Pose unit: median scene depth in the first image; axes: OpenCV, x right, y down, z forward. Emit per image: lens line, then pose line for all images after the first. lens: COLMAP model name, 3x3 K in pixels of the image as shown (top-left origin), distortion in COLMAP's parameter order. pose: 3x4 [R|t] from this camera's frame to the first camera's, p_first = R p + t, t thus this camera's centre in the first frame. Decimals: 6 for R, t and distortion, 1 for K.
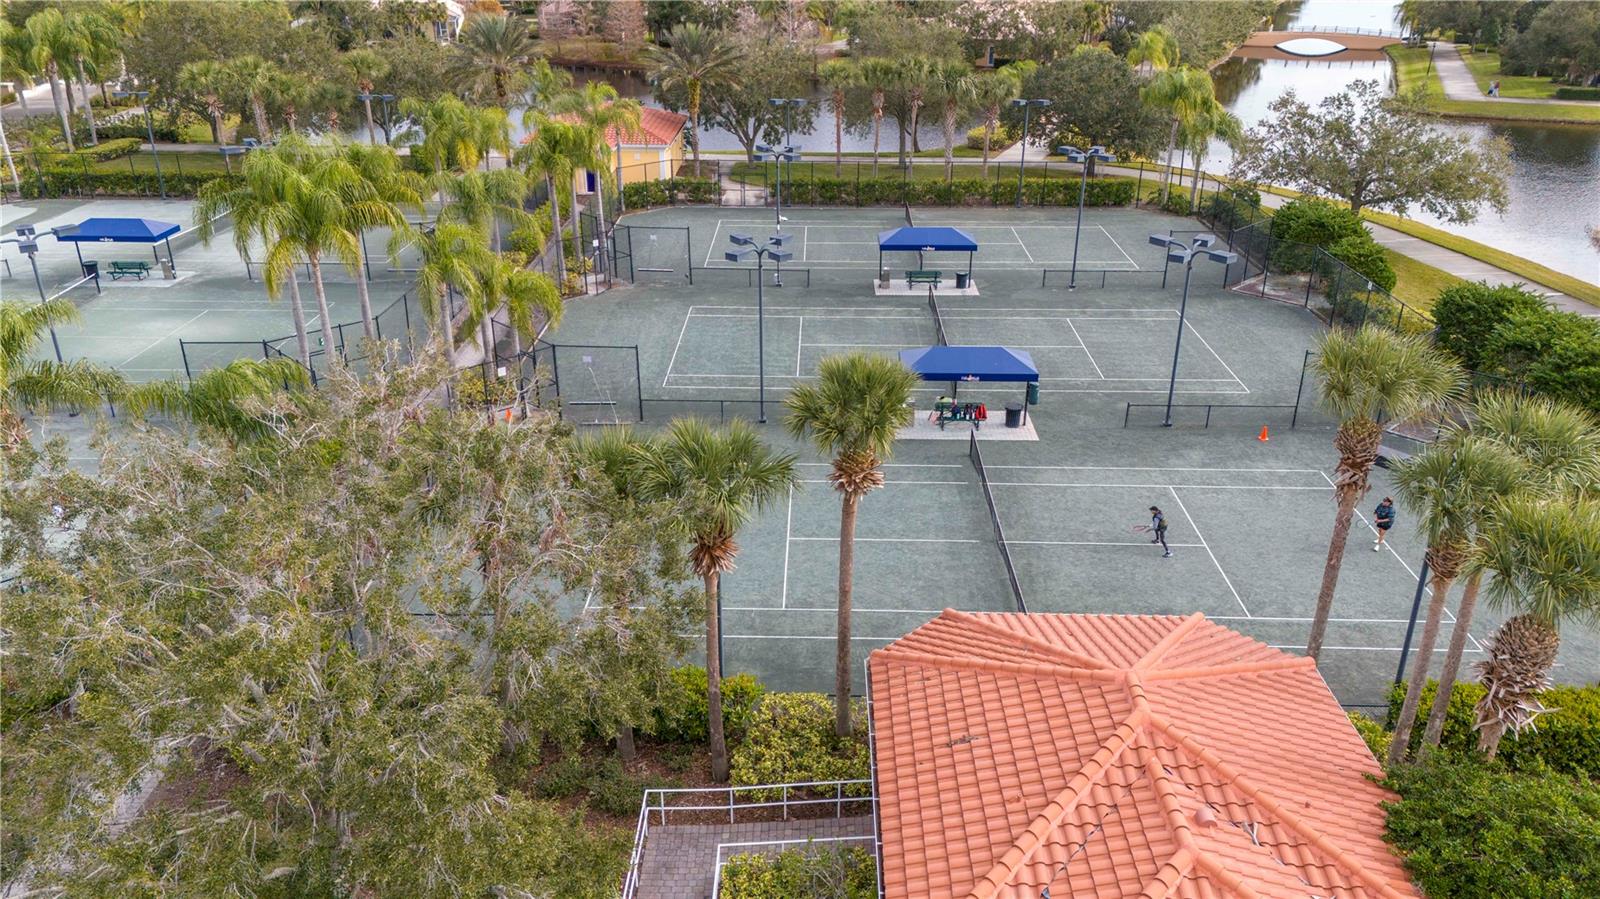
lens RADIAL K [[1173.4, 0, 803.0], [0, 1173.4, 451.4], [0, 0, 1]] dist [0.101678, -0.105212]
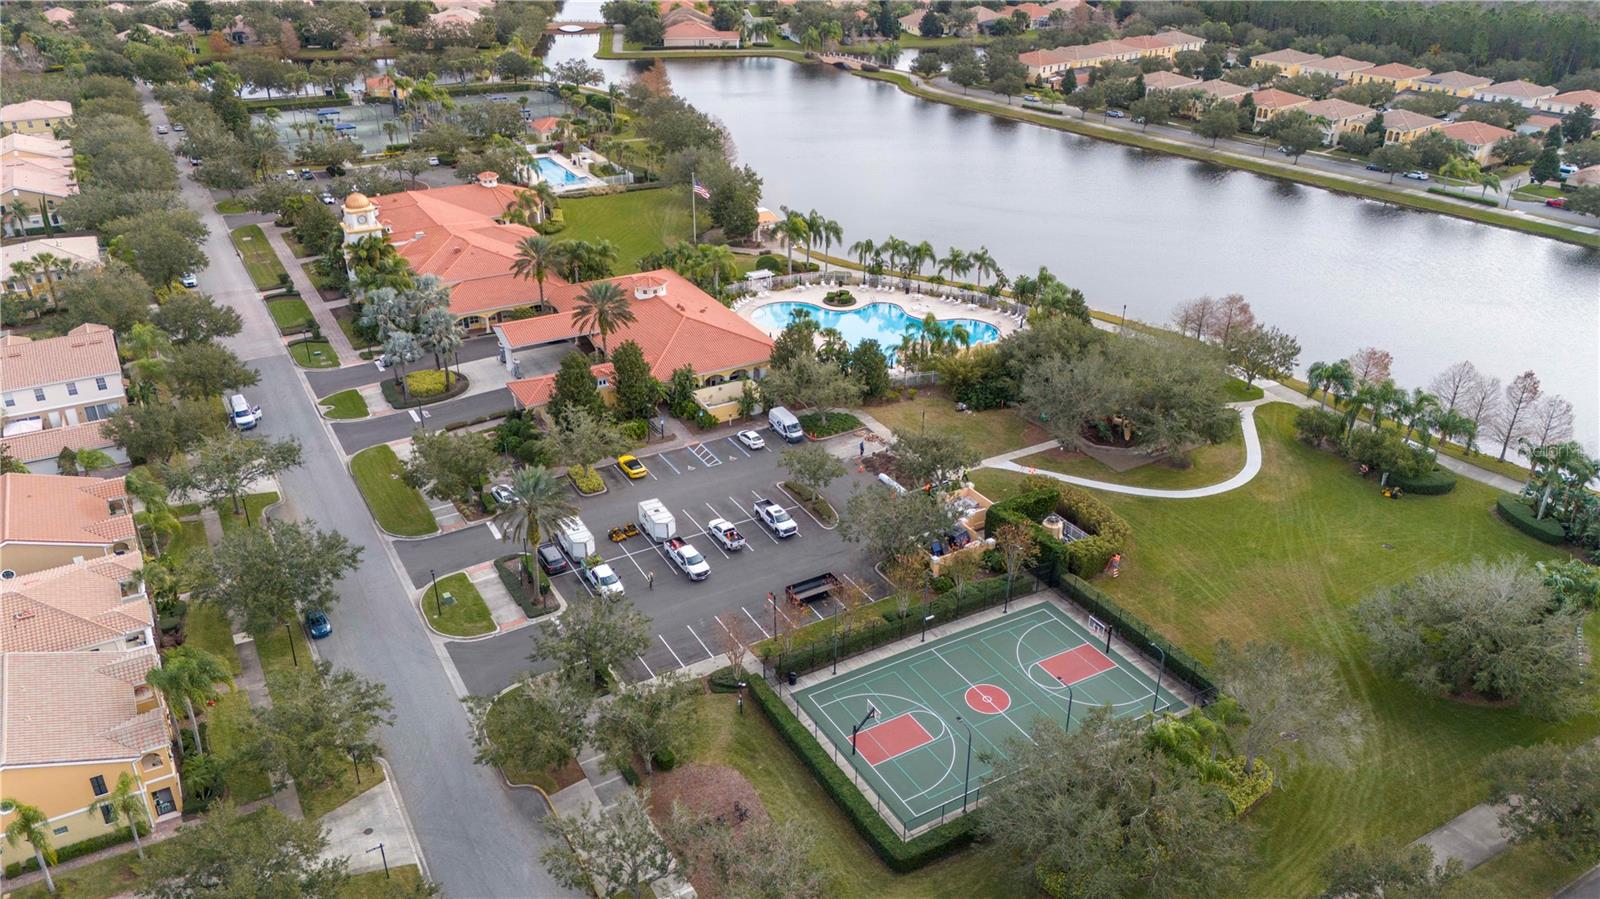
lens RADIAL K [[1173.4, 0, 803.0], [0, 1173.4, 451.4], [0, 0, 1]] dist [0.101678, -0.105212]
pose [[0.859078, -0.234733, 0.454847, -0.969912], [0.208237, 0.972058, 0.108350, 0.685632], [-0.467571, 0.001635, 0.883954, -2.775823]]
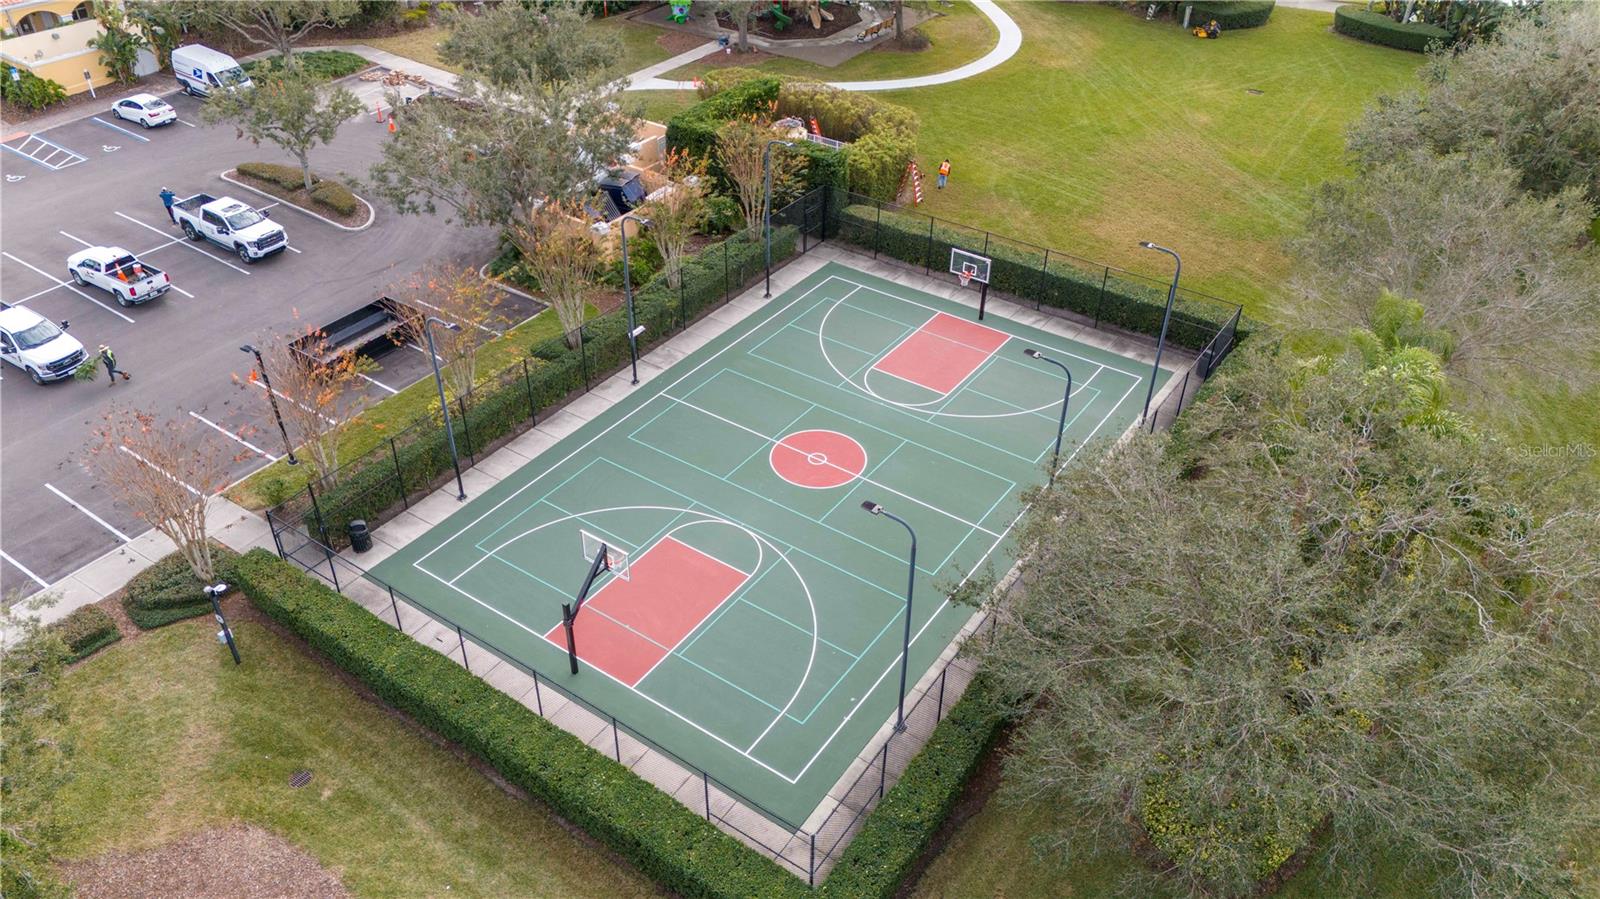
lens RADIAL K [[1173.4, 0, 803.0], [0, 1173.4, 451.4], [0, 0, 1]] dist [0.101678, -0.105212]
pose [[0.559372, -0.489145, 0.669209, -0.713022], [0.332658, 0.871934, 0.359263, 0.879865], [-0.759237, 0.021656, 0.650453, -2.205355]]
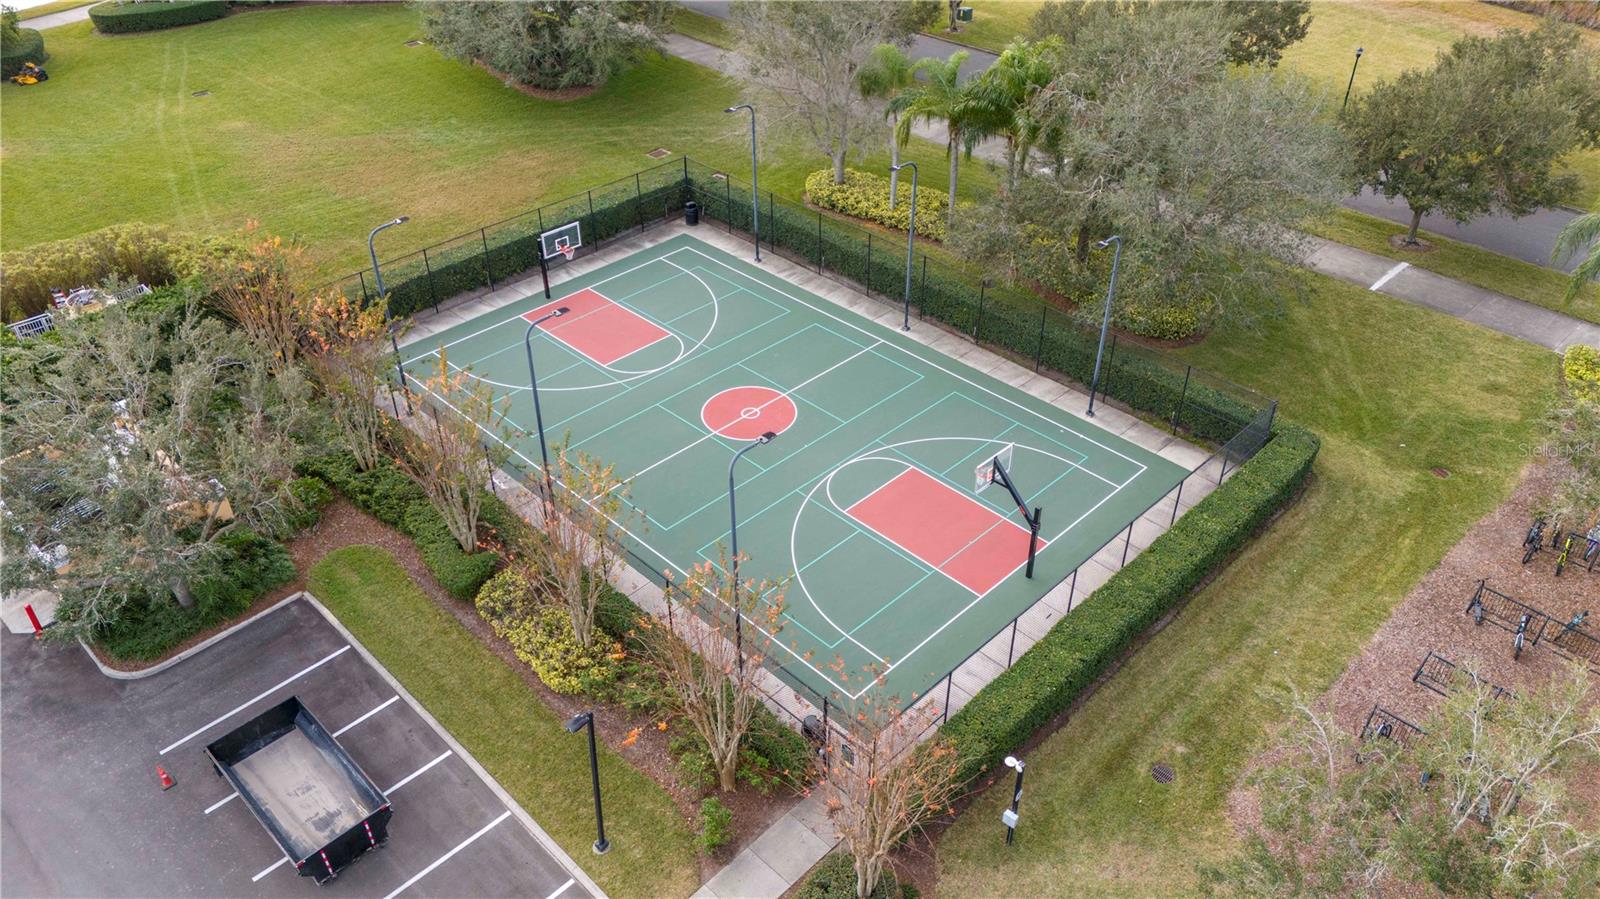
lens RADIAL K [[1173.4, 0, 803.0], [0, 1173.4, 451.4], [0, 0, 1]] dist [0.101678, -0.105212]
pose [[-0.712975, -0.414873, 0.565285, -0.687582], [0.290971, 0.558440, 0.776840, 0.691247], [-0.637968, 0.718349, -0.277438, -1.759810]]
